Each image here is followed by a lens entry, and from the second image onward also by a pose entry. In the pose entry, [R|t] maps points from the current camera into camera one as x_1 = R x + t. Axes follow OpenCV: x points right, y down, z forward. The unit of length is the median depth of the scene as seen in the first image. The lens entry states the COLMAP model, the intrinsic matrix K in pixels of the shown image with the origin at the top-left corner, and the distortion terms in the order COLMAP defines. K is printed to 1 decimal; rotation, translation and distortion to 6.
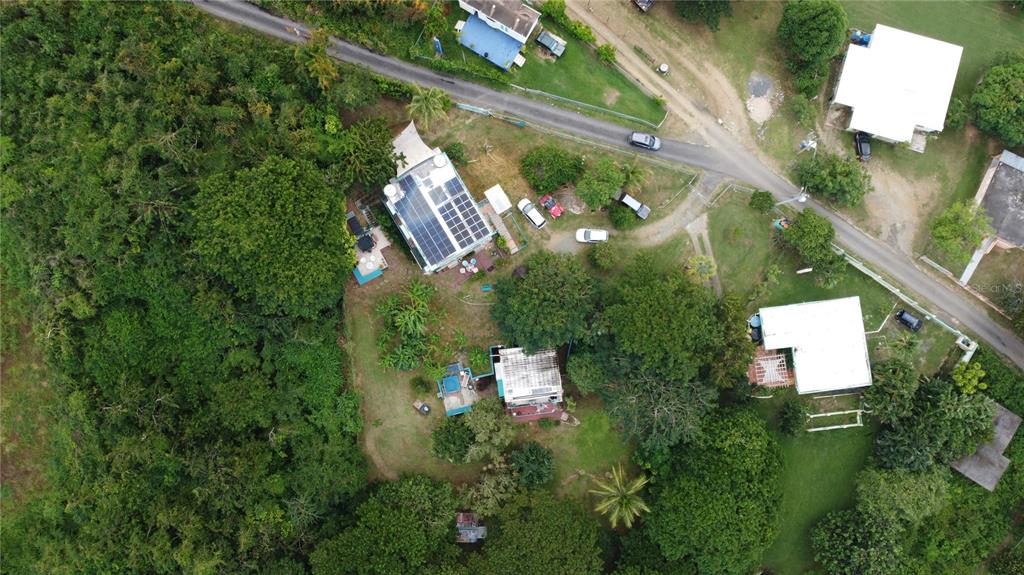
lens RADIAL K [[735.7, 0, 512.3], [0, 735.7, 285.6], [0, 0, 1]] dist [-0.001778, -0.000298]
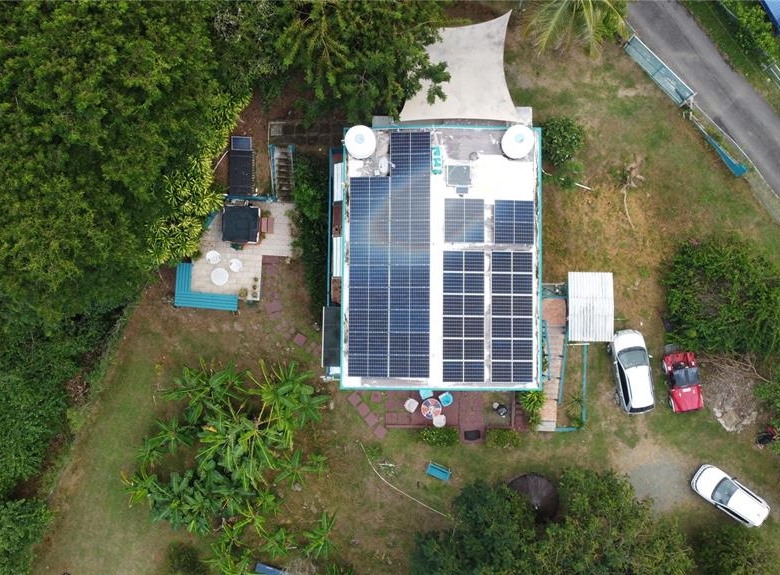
lens RADIAL K [[768.2, 0, 389.5], [0, 768.2, 288.6], [0, 0, 1]] dist [0.028213, 0.000000]
pose [[0.850239, 0.523787, -0.052349, -0.094532], [-0.523458, 0.851795, 0.020905, -0.081648], [0.055541, 0.009628, 0.998410, 0.613491]]
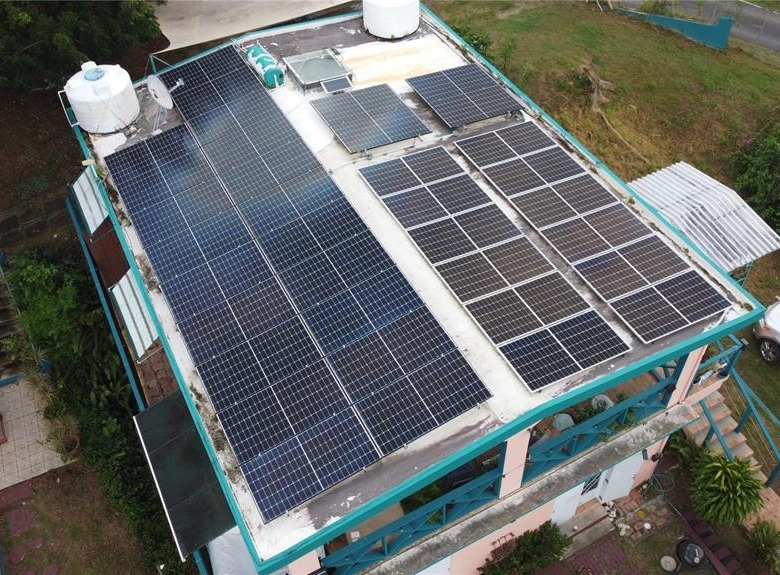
lens RADIAL K [[768.2, 0, 393.5], [0, 768.2, 287.5], [0, 0, 1]] dist [0.028213, 0.000000]
pose [[0.997235, 0.013373, -0.073104, -0.081815], [-0.054097, 0.805088, -0.590683, 0.013189], [0.050956, 0.593004, 0.803585, 0.878161]]
